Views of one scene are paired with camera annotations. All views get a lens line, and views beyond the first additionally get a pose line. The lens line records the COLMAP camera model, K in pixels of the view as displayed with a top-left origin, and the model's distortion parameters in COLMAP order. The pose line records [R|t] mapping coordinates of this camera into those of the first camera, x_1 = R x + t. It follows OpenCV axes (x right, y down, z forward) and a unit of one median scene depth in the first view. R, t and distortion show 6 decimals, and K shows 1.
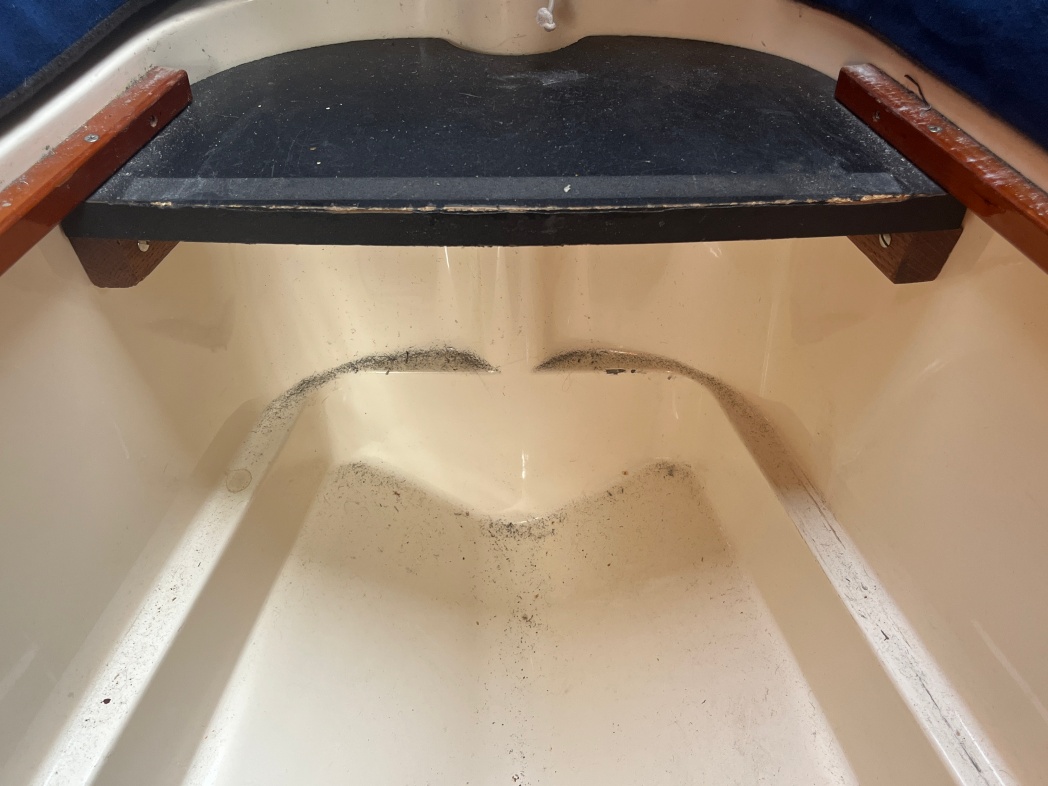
lens RADIAL K [[953.8, 0, 524.6], [0, 953.8, 395.5], [0, 0, 1]] dist [0.010339, 0.003874]
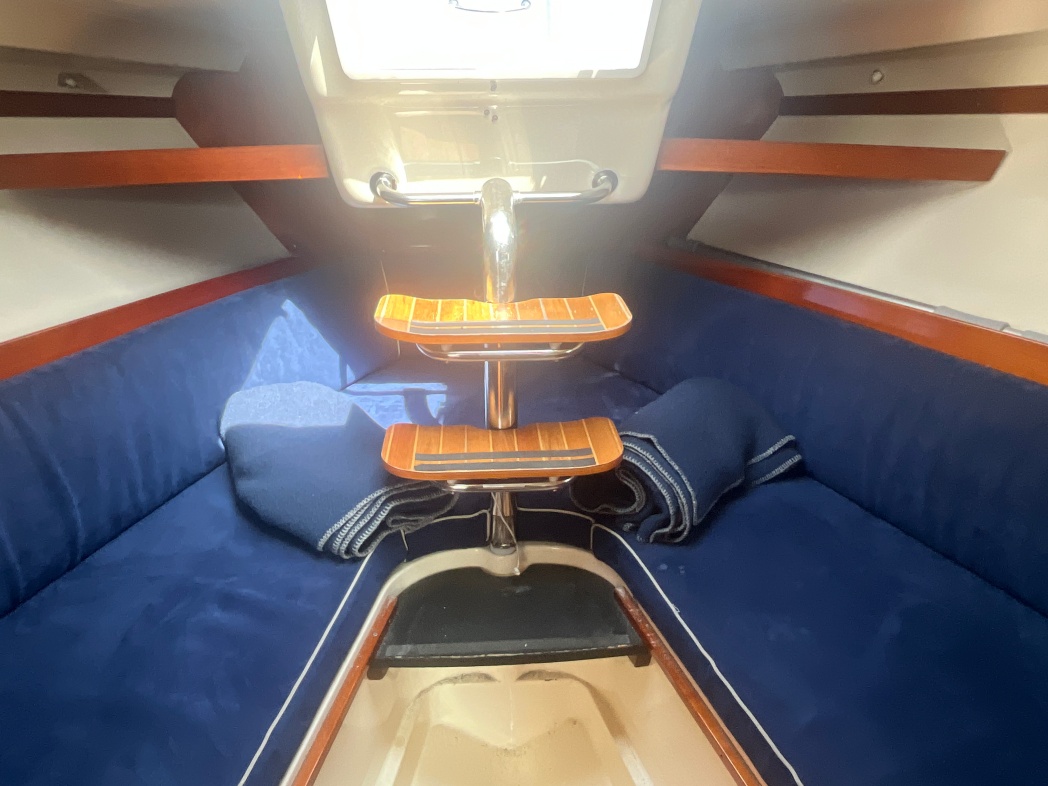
lens RADIAL K [[654.0, 0, 518.4], [0, 654.0, 392.3], [0, 0, 1]] dist [-0.007479, 0.001391]
pose [[0.999023, -0.024867, 0.036536, -0.029672], [0.034864, 0.951490, -0.305697, -0.272934], [-0.027162, 0.306672, 0.951428, -1.010963]]
